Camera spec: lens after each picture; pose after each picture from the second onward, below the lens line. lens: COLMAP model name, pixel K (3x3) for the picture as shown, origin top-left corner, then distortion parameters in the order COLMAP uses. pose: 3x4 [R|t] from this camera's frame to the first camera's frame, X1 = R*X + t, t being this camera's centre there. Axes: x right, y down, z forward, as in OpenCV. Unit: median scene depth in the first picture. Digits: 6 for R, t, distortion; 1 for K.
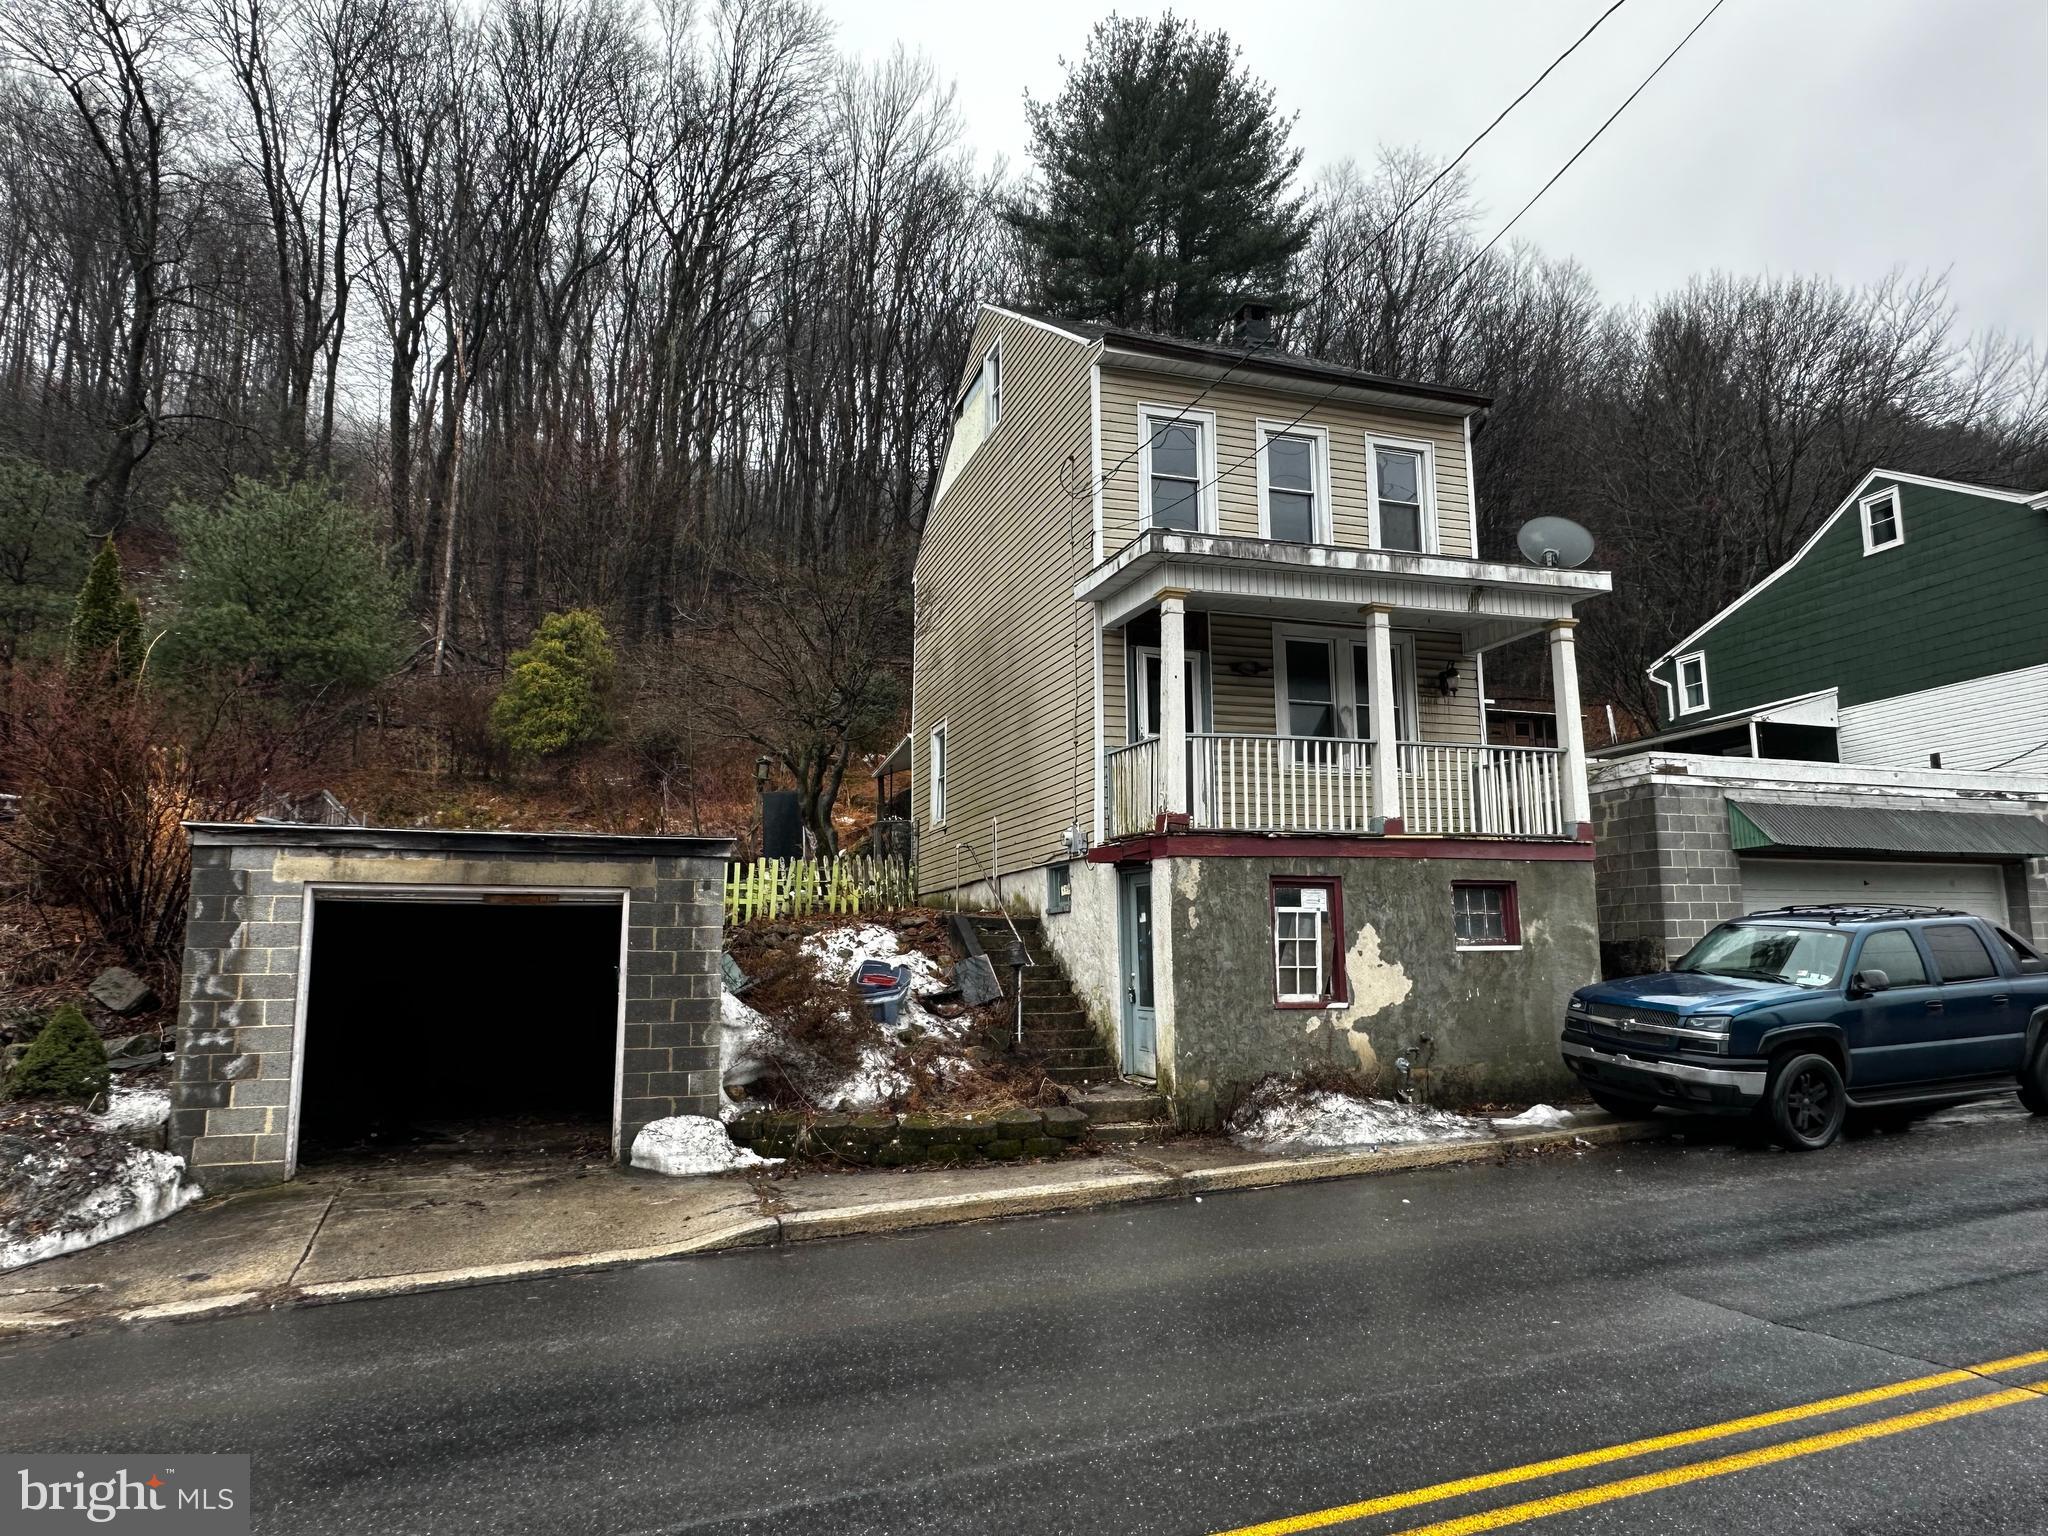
lens RADIAL K [[1304.7, 0, 1016.9], [0, 1304.7, 764.6], [0, 0, 1]] dist [-0.014678, 0.013890]
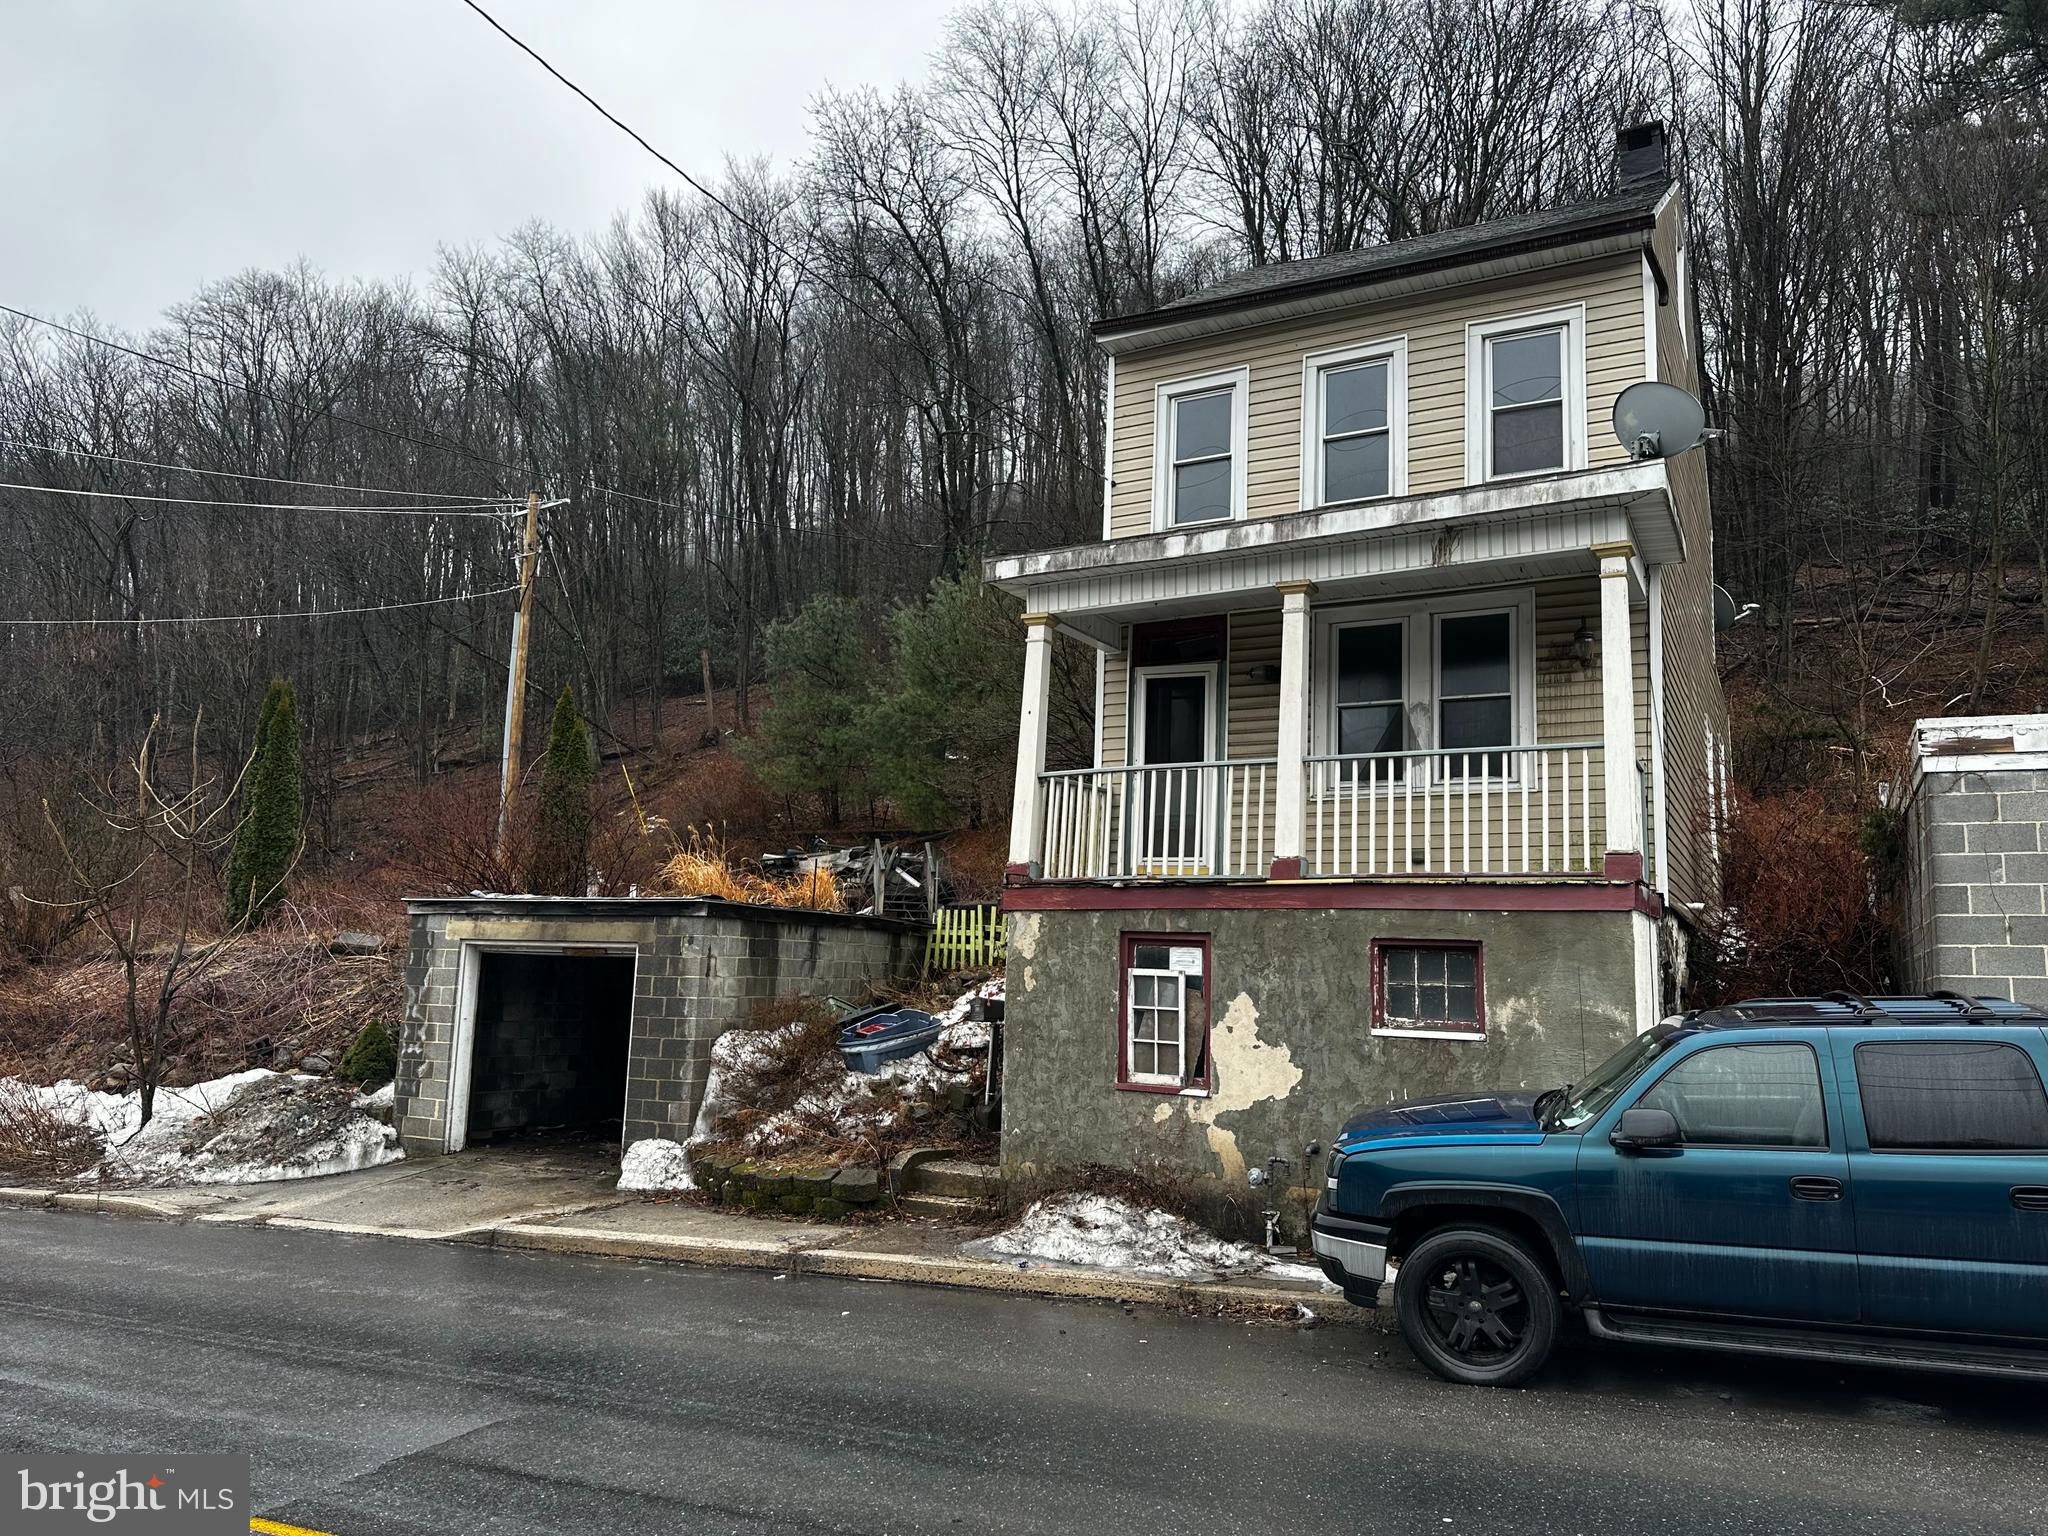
lens RADIAL K [[1415.7, 0, 1023.1], [0, 1415.7, 775.4], [0, 0, 1]] dist [0.068725, -0.044494]
pose [[0.696374, -0.073249, -0.713932, 0.886934], [0.075477, 0.996736, -0.028643, 0.004615], [0.713700, -0.033939, 0.699629, 0.332627]]
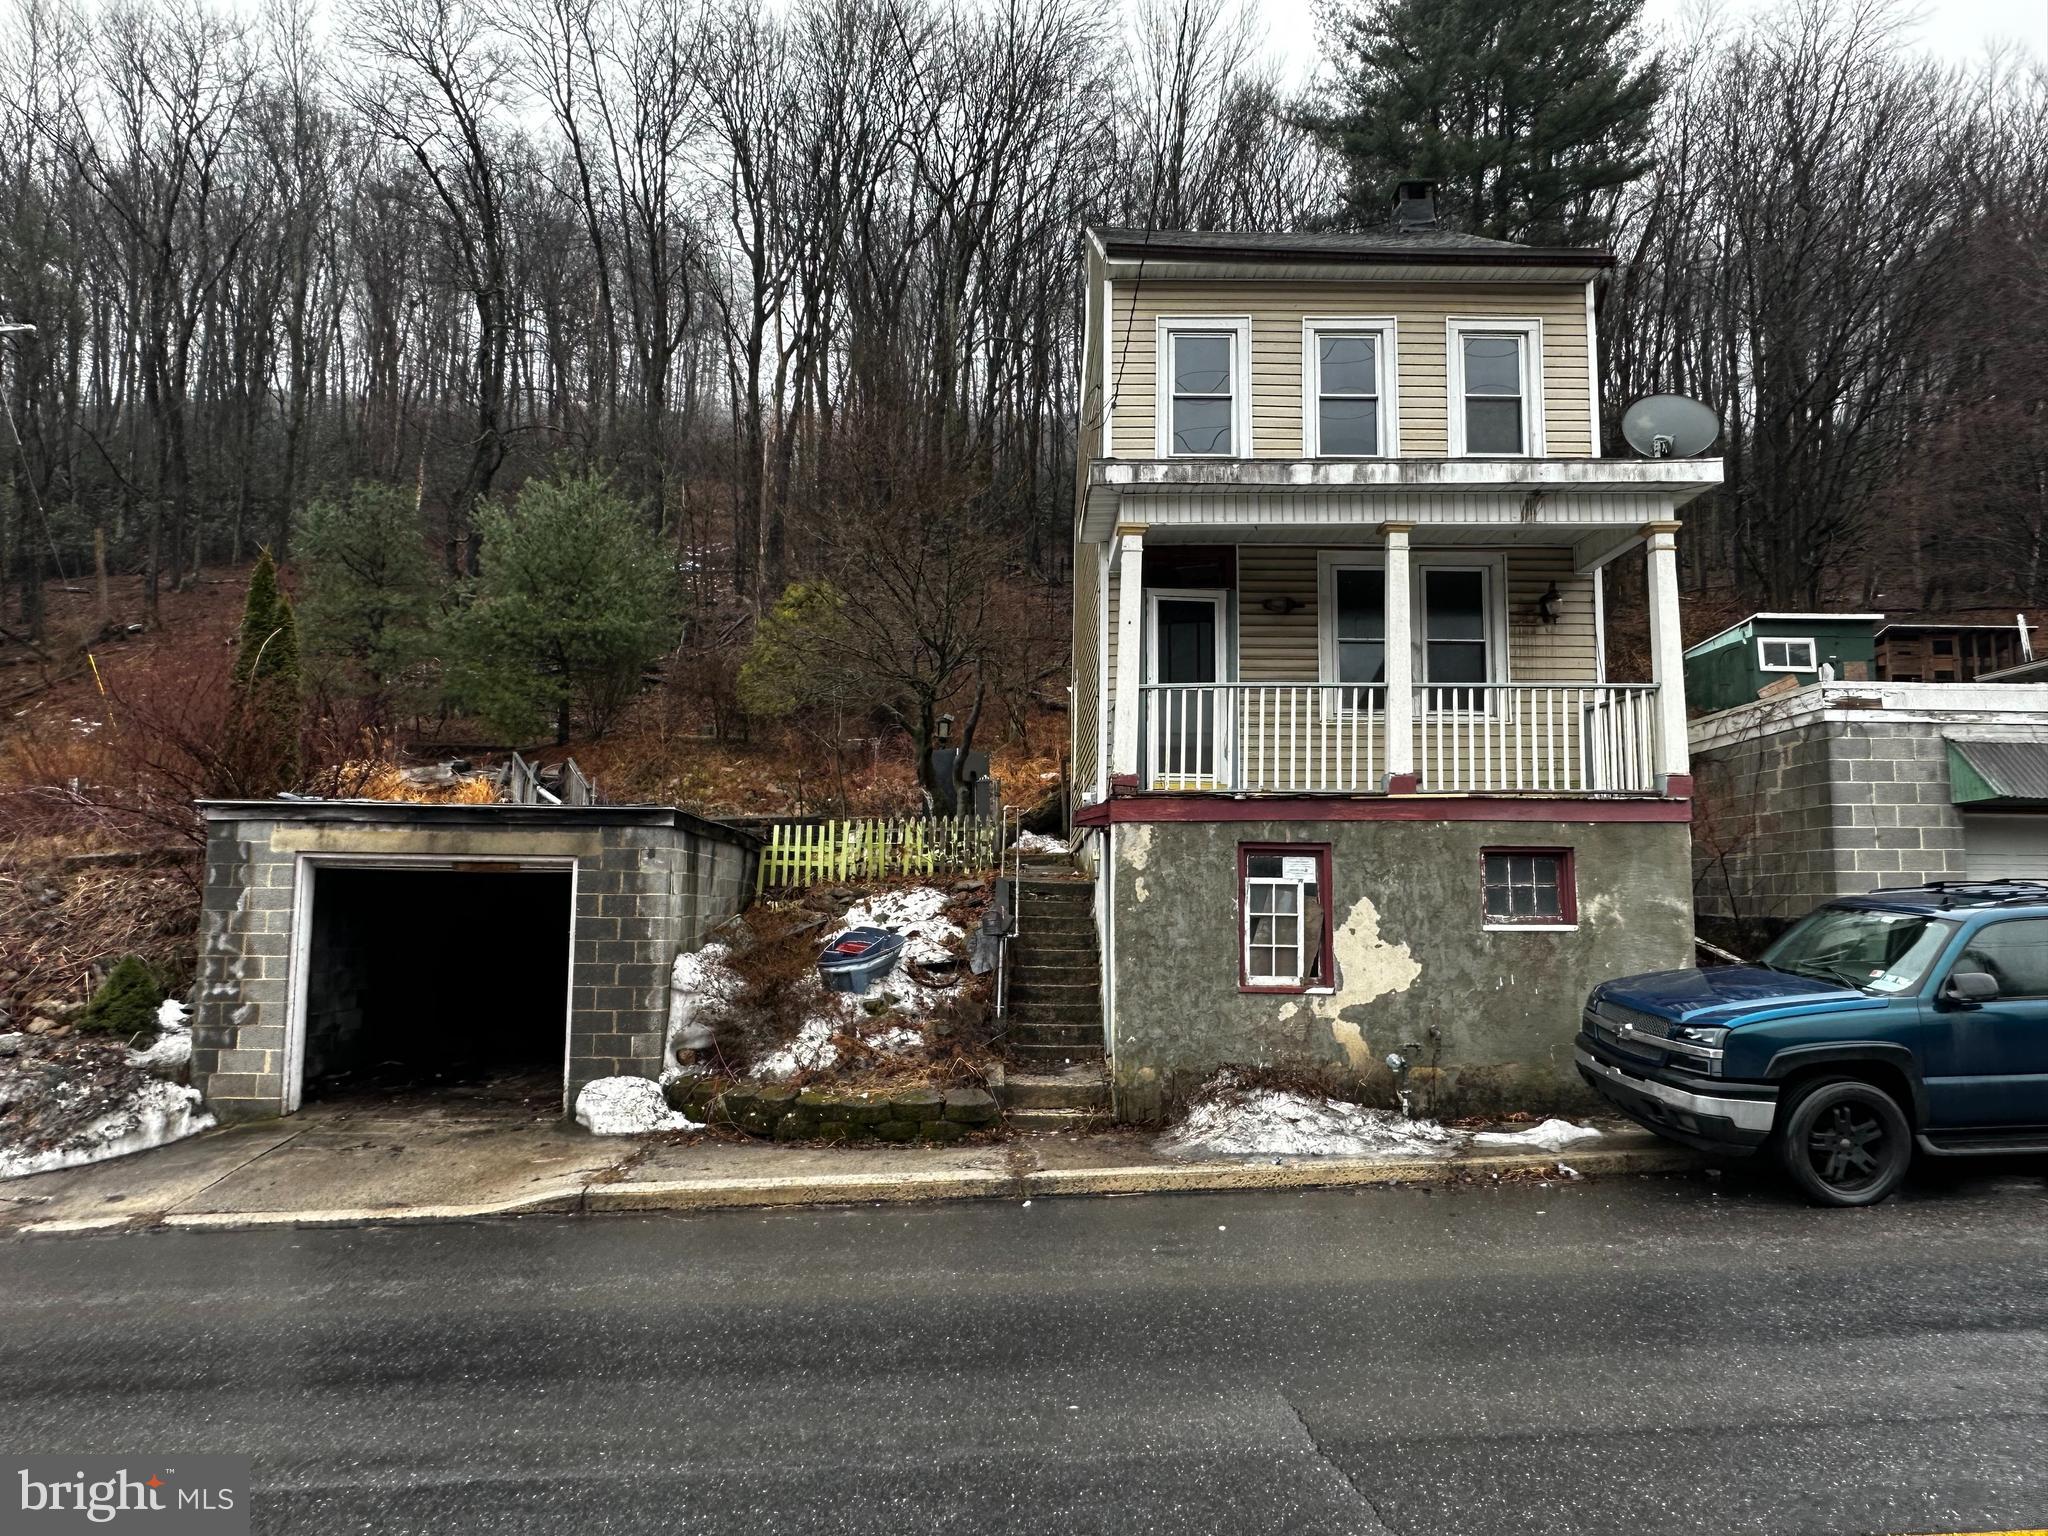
lens RADIAL K [[1304.7, 0, 1014.9], [0, 1304.7, 770.9], [0, 0, 1]] dist [-0.014678, 0.013890]
pose [[0.948884, -0.017488, -0.315140, 0.356253], [0.031877, 0.998668, 0.040562, -0.004209], [0.314011, -0.048534, 0.948178, 0.125729]]
